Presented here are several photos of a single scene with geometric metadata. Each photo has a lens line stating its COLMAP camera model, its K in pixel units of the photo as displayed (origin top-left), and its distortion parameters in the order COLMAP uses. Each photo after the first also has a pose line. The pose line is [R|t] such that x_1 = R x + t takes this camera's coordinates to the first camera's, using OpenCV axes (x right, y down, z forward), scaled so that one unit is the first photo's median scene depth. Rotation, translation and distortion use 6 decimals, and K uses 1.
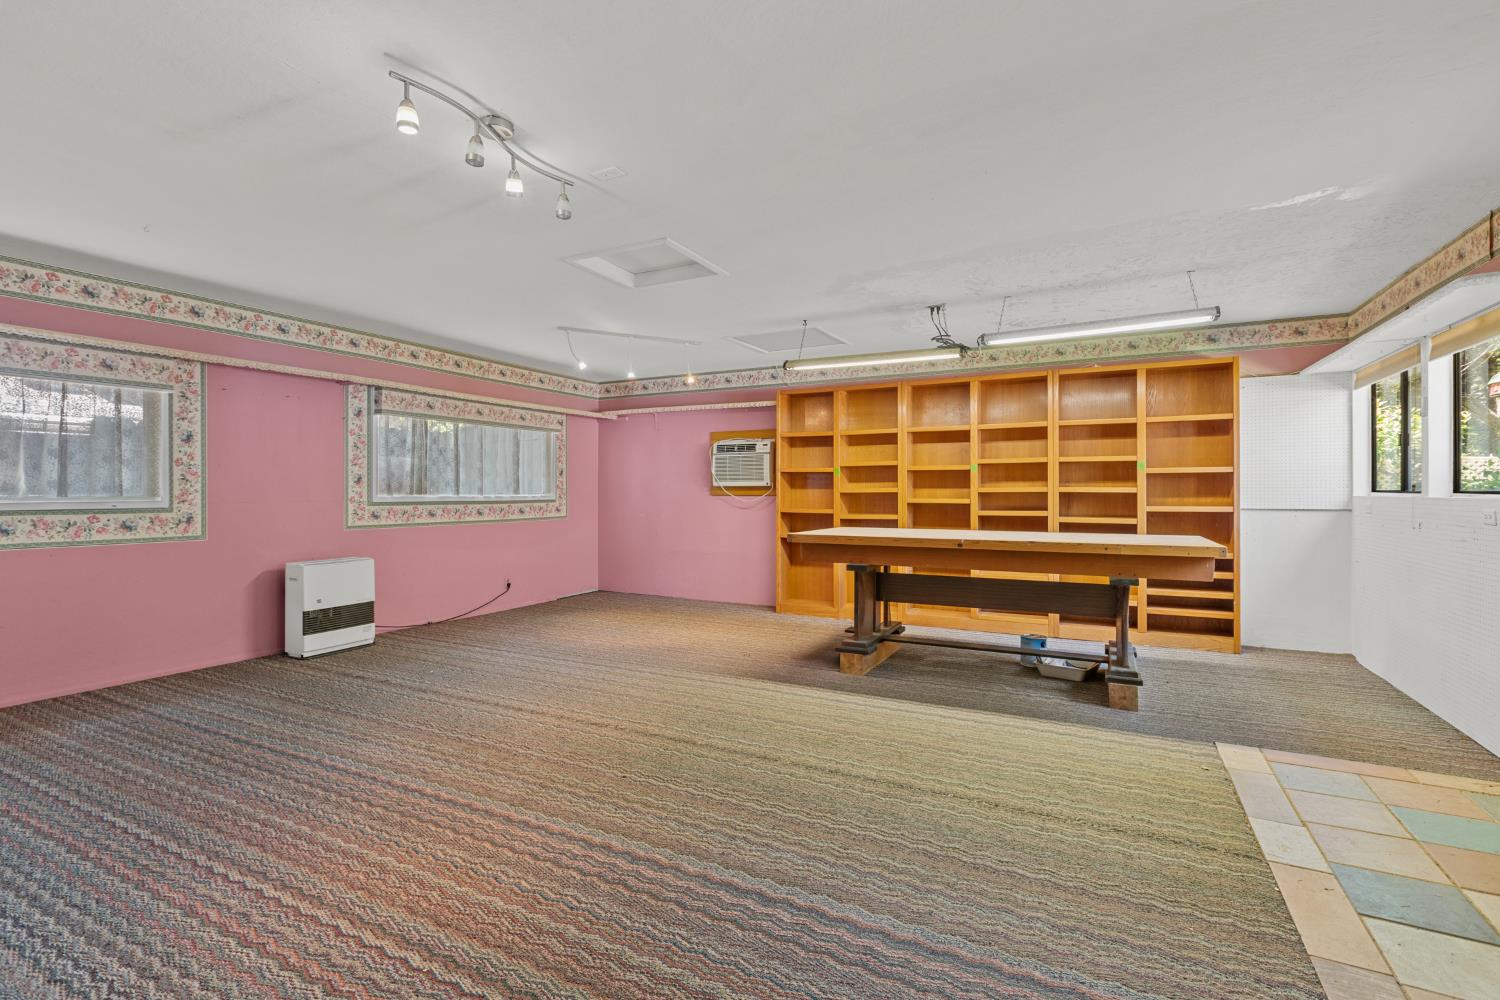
lens RADIAL K [[666.0, 0, 760.9], [0, 666.0, 494.8], [0, 0, 1]] dist [0.000731, 0.000247]
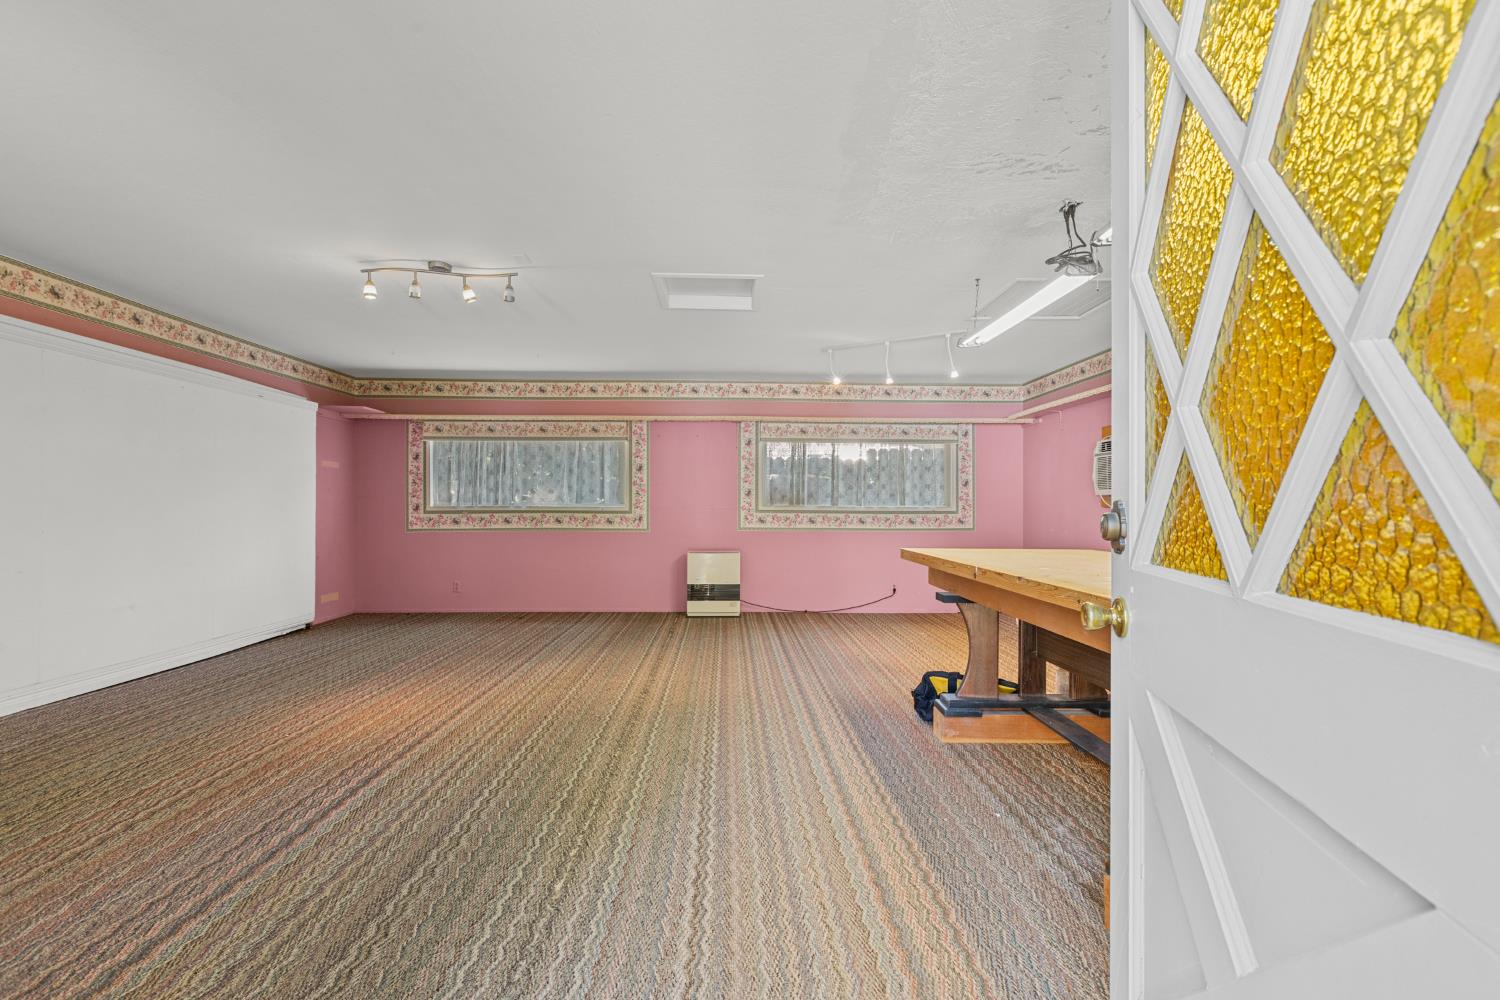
lens RADIAL K [[666.0, 0, 758.8], [0, 666.0, 501.6], [0, 0, 1]] dist [0.000731, 0.000247]
pose [[0.500362, -0.005627, -0.865798, 0.704698], [-0.009075, 0.999890, -0.011743, 0.012601], [0.865769, 0.013733, 0.500256, 0.449910]]
